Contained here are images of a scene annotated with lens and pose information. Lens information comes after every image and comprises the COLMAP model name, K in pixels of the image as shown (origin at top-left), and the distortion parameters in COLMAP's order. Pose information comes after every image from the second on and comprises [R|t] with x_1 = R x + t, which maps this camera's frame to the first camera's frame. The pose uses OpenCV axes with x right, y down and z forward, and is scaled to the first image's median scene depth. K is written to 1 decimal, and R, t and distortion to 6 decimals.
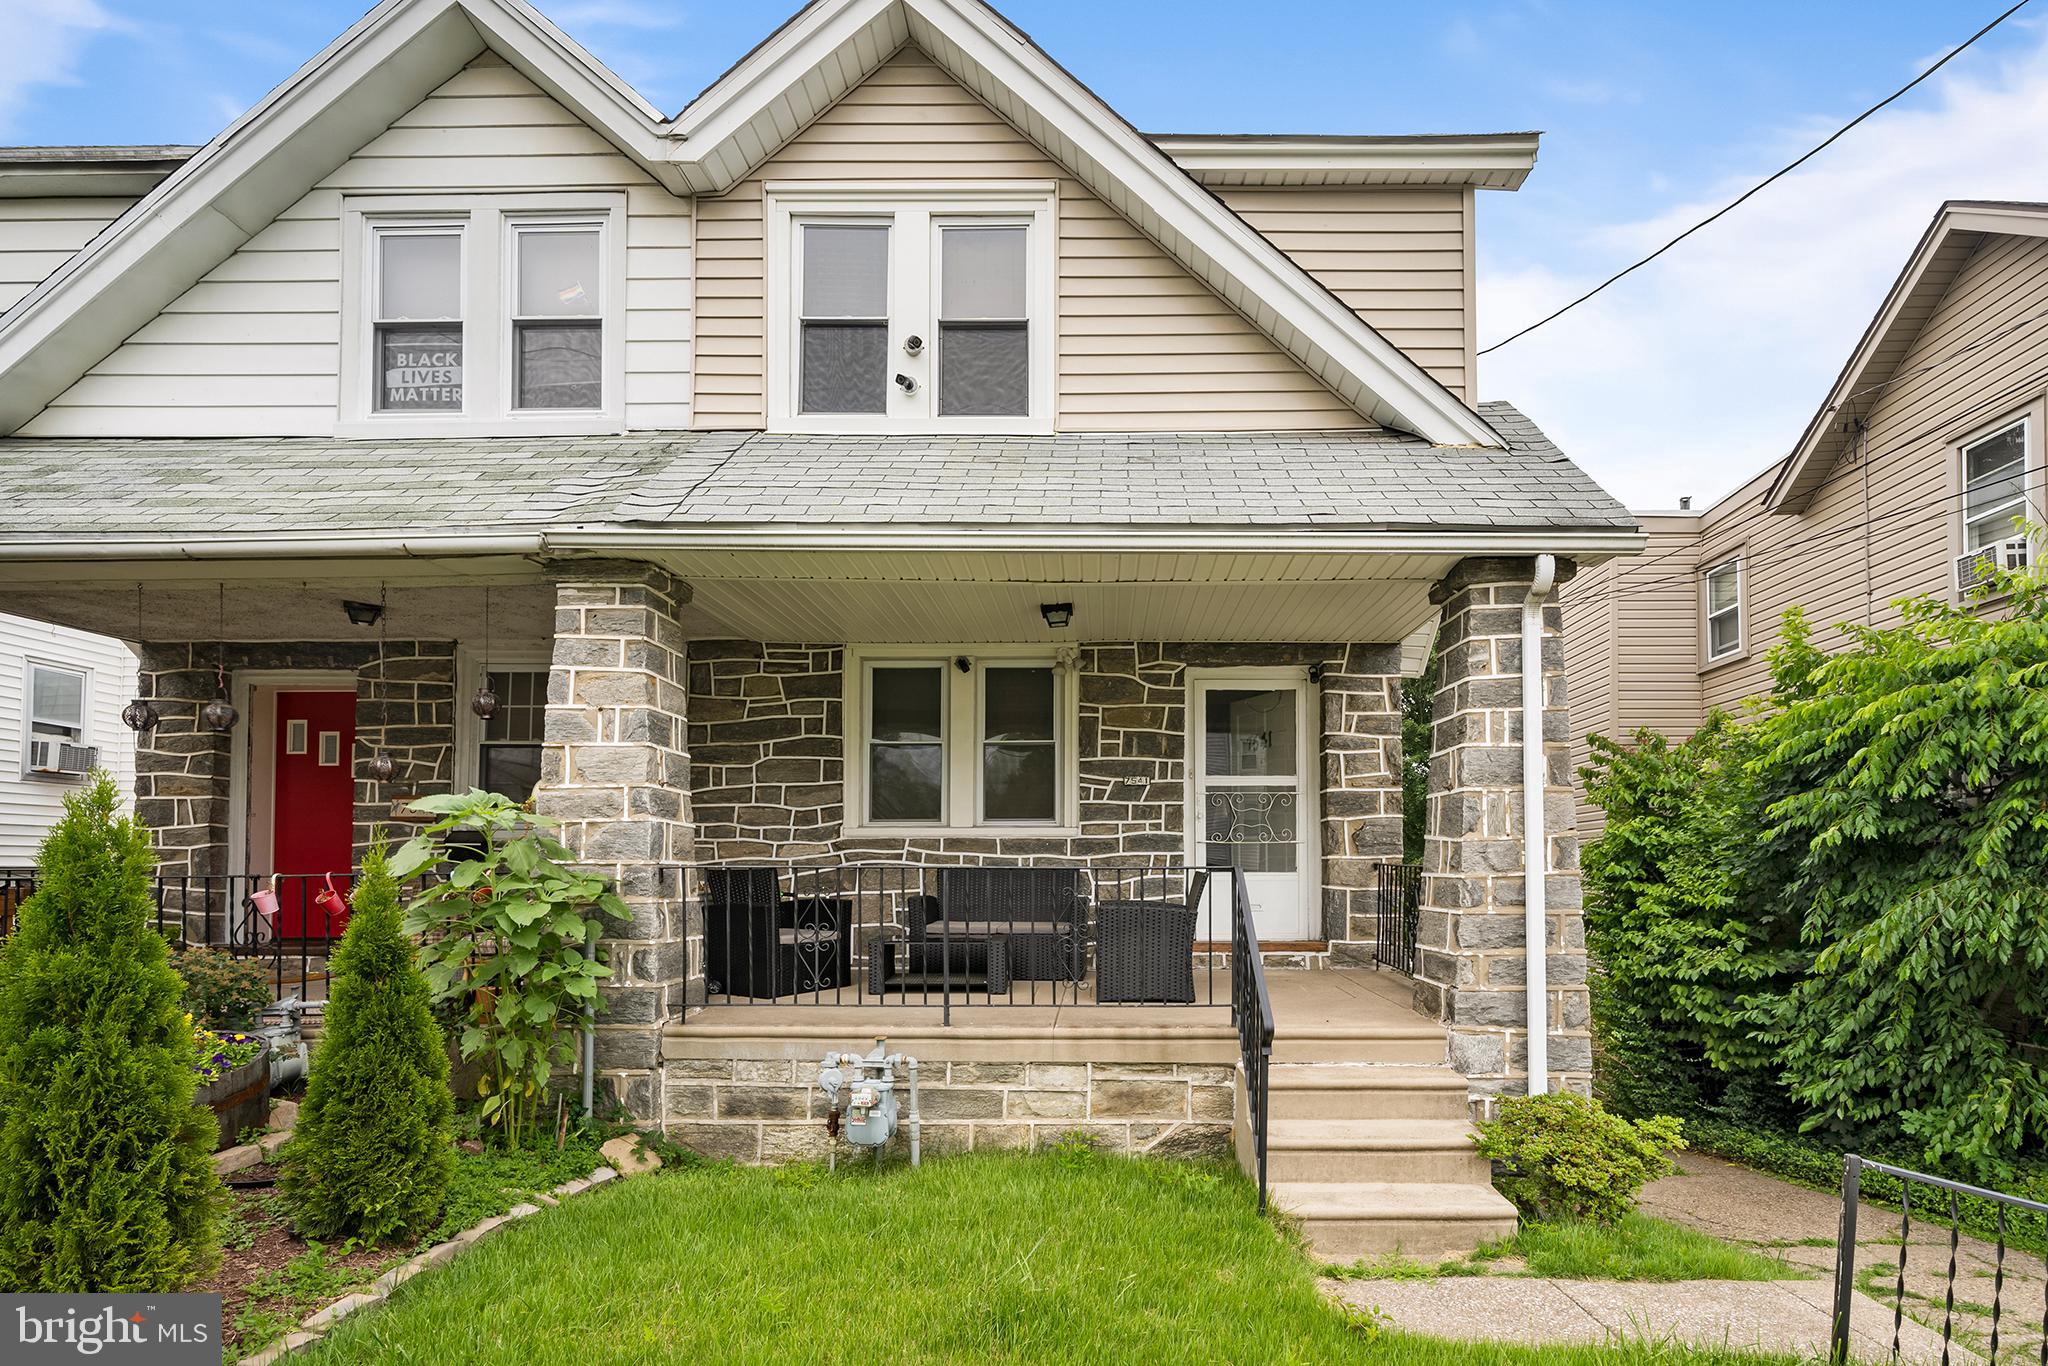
lens RADIAL K [[1000.3, 0, 1052.5], [0, 1000.3, 738.7], [0, 0, 1]] dist [-0.002015, 0.000904]
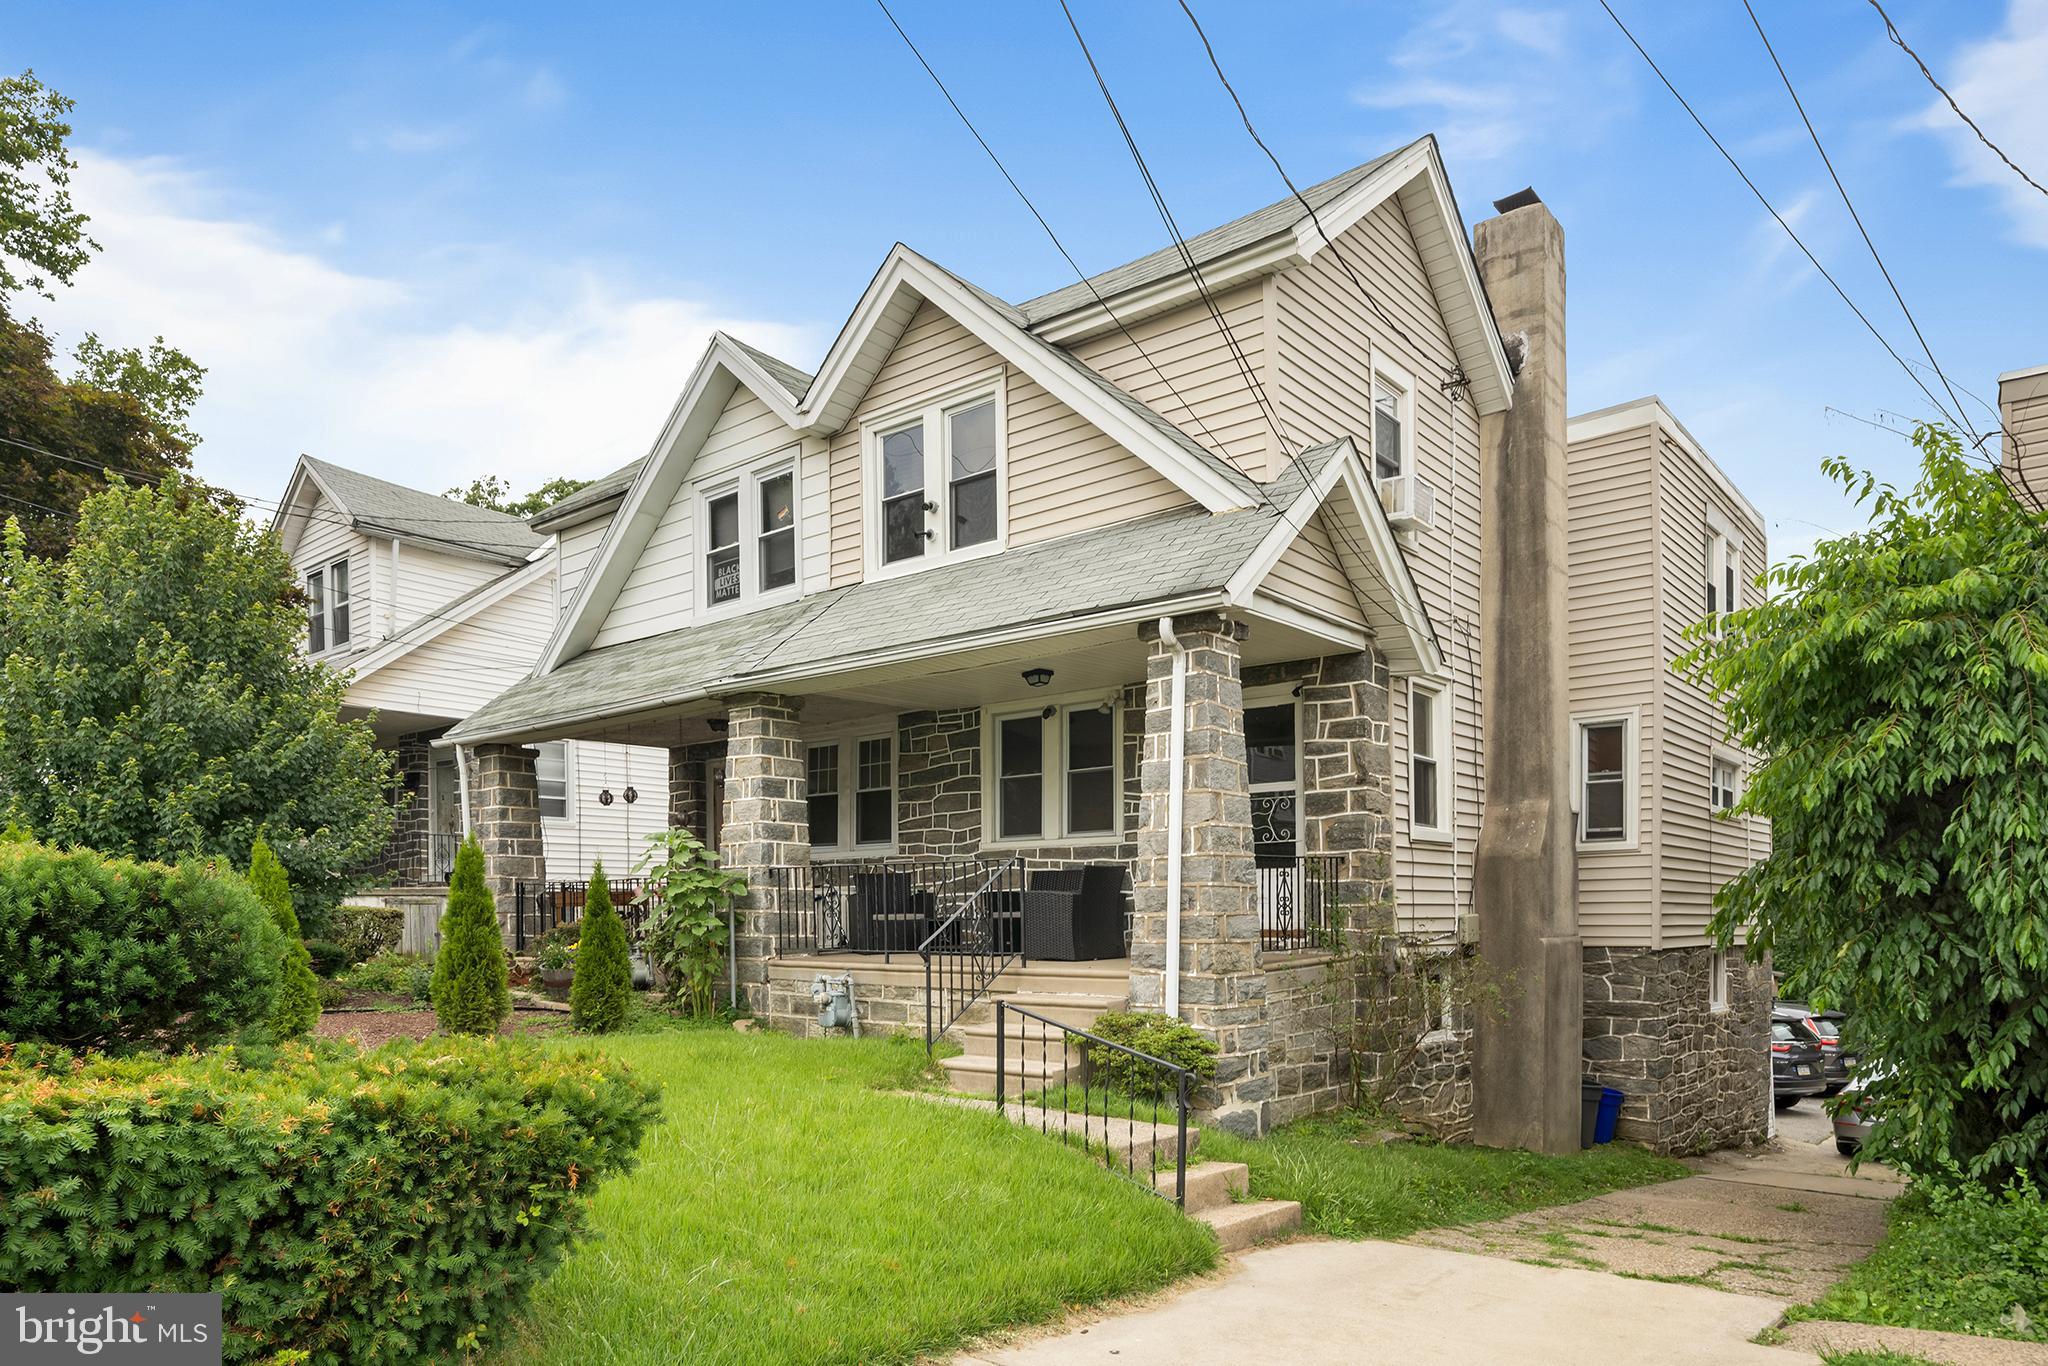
lens RADIAL K [[1272.1, 0, 1019.7], [0, 1272.1, 681.7], [0, 0, 1]] dist [-0.004507, -0.000865]
pose [[0.773393, -0.117266, -0.622986, 0.927056], [0.086828, 0.993075, -0.079137, 0.013122], [0.627952, 0.007111, 0.778219, -0.302827]]
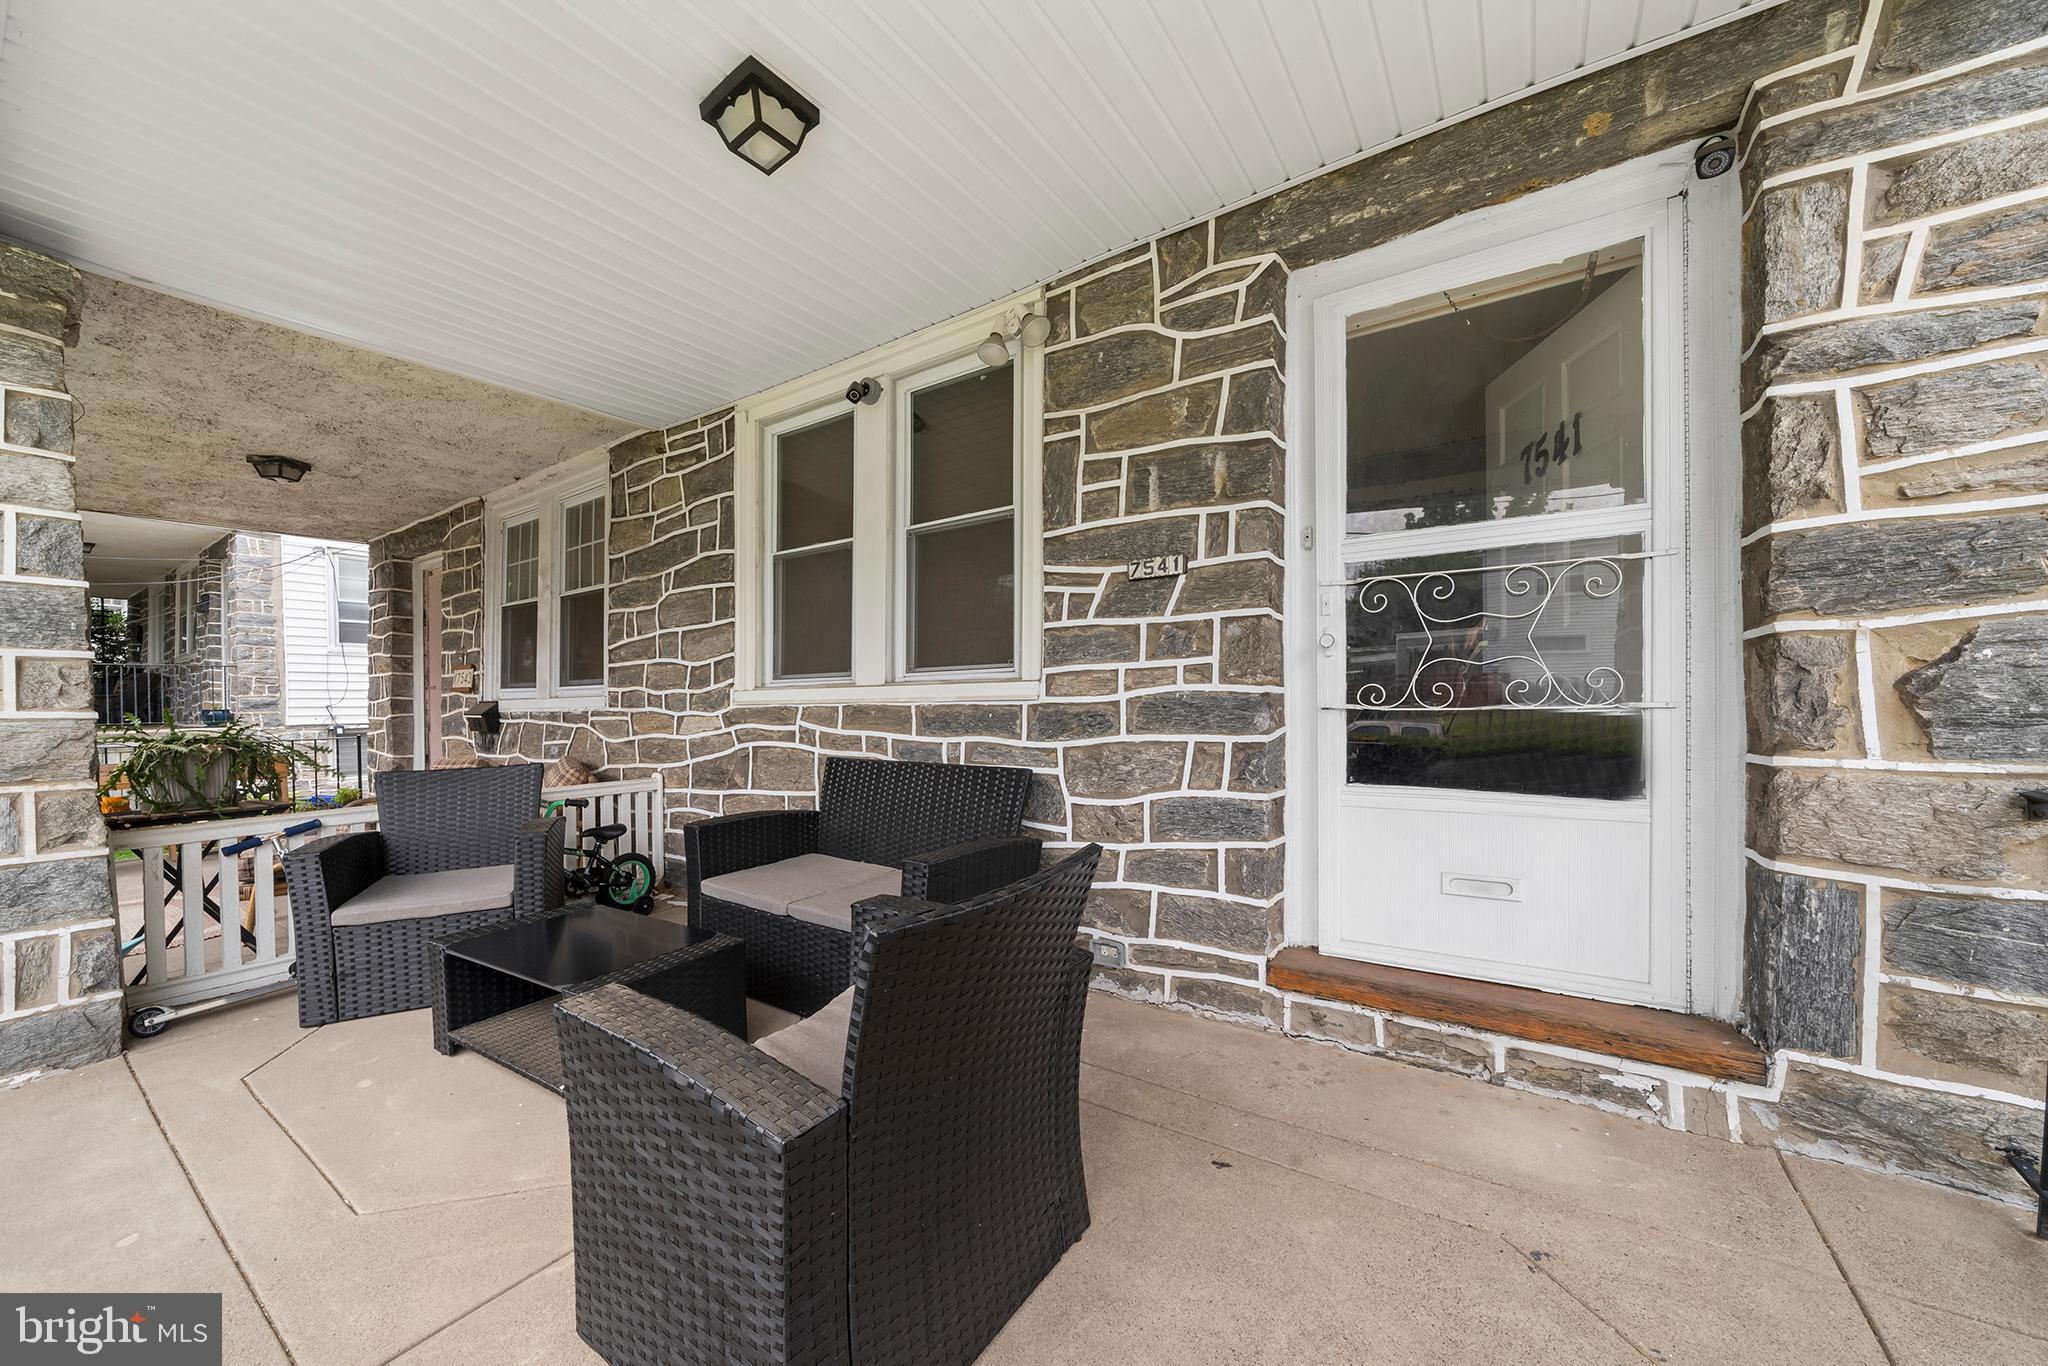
lens RADIAL K [[727.3, 0, 1036.5], [0, 727.3, 681.3], [0, 0, 1]] dist [-0.005746, 0.000316]
pose [[0.847900, -0.026410, -0.529498, 0.204507], [0.084902, 0.992632, 0.086446, 0.059448], [0.523314, -0.118253, 0.843895, 0.710372]]
